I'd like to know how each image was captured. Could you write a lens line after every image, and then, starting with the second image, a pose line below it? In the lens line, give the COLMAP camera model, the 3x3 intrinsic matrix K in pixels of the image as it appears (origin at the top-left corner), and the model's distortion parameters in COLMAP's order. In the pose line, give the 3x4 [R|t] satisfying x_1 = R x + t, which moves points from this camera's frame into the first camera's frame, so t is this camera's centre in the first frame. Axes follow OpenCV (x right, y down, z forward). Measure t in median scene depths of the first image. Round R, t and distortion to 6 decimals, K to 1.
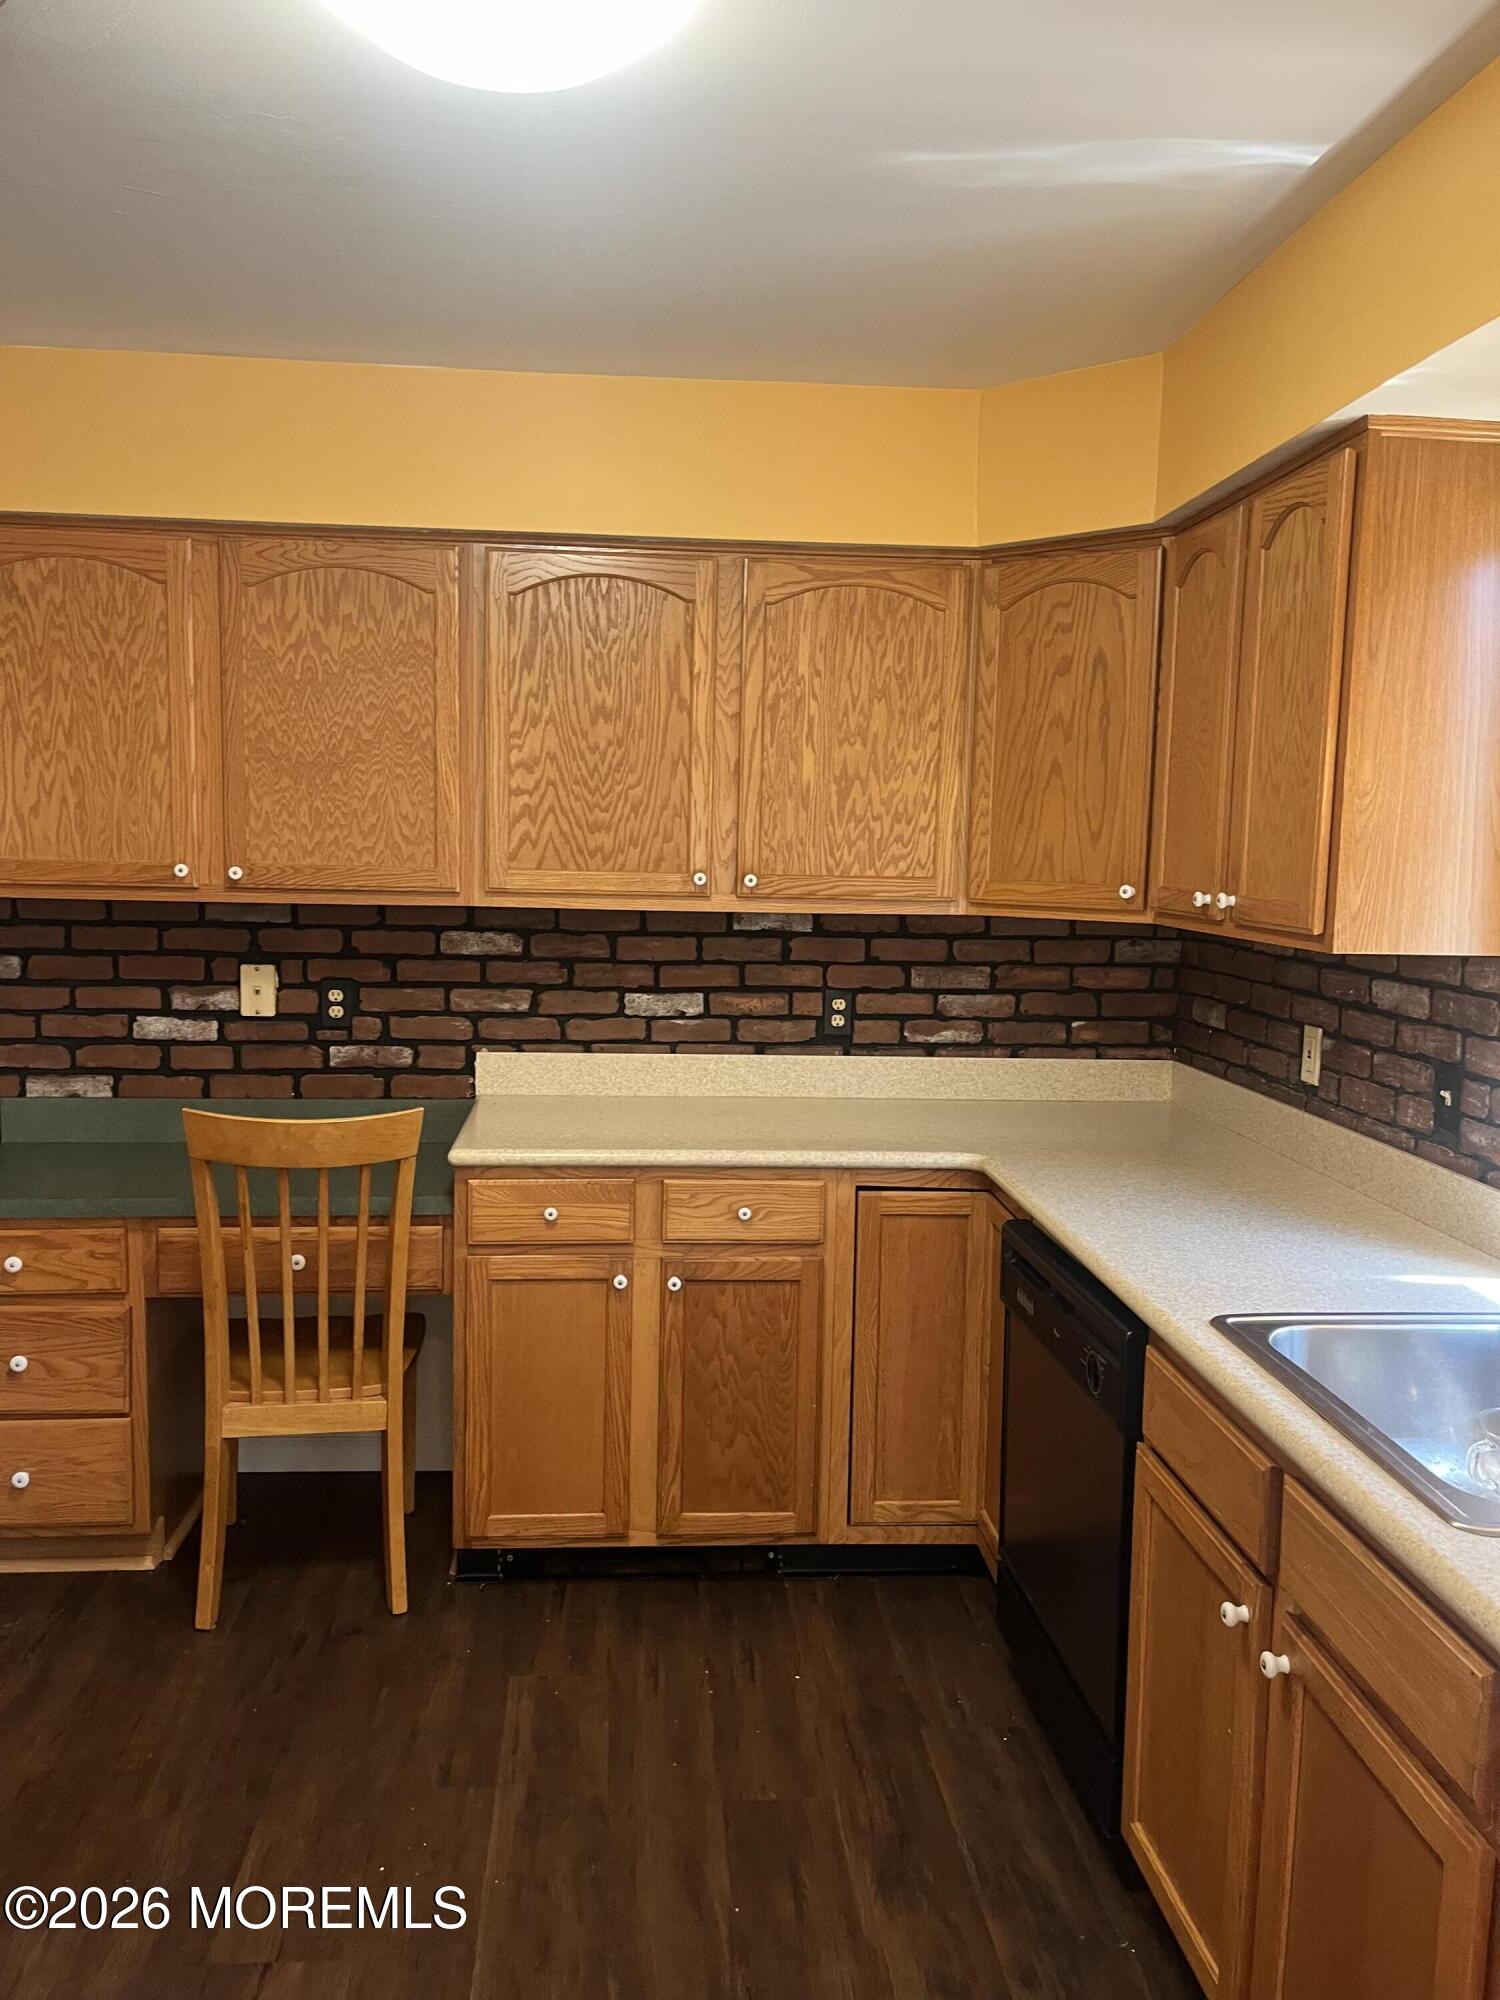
lens RADIAL K [[1509.7, 0, 737.9], [0, 1509.7, 1001.7], [0, 0, 1]] dist [0.057874, -0.063366]
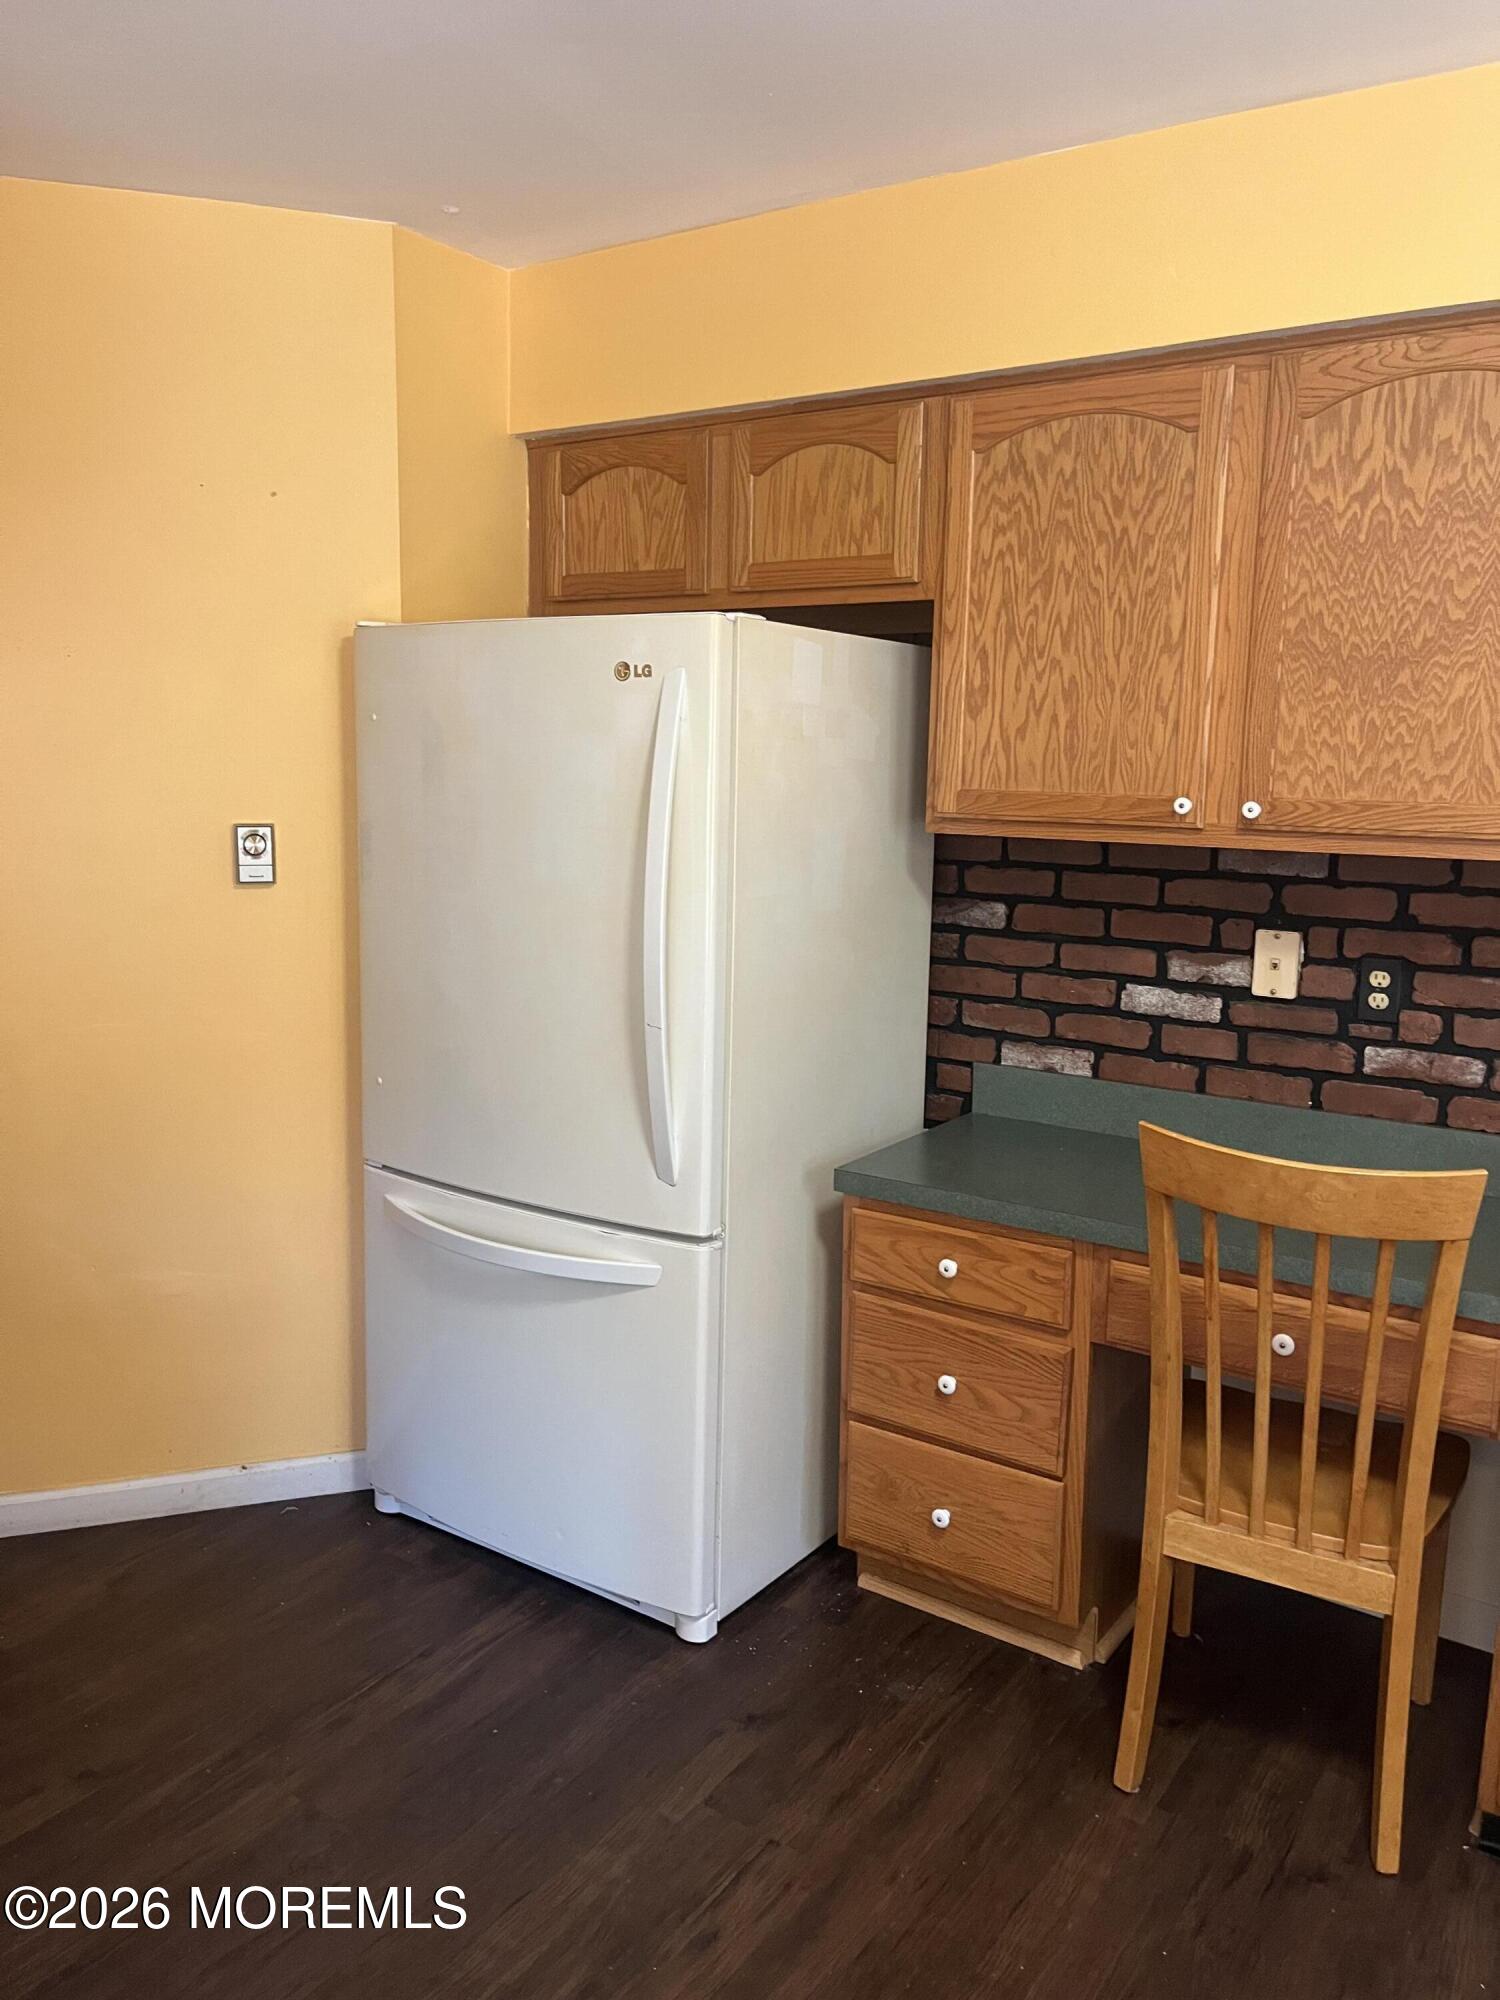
lens RADIAL K [[1509.7, 0, 759.1], [0, 1509.7, 983.7], [0, 0, 1]] dist [0.057874, -0.063366]
pose [[0.780533, 0.088373, -0.618837, -0.049836], [-0.073024, 0.996069, 0.050140, -0.019987], [0.620835, 0.006054, 0.783918, 0.272422]]
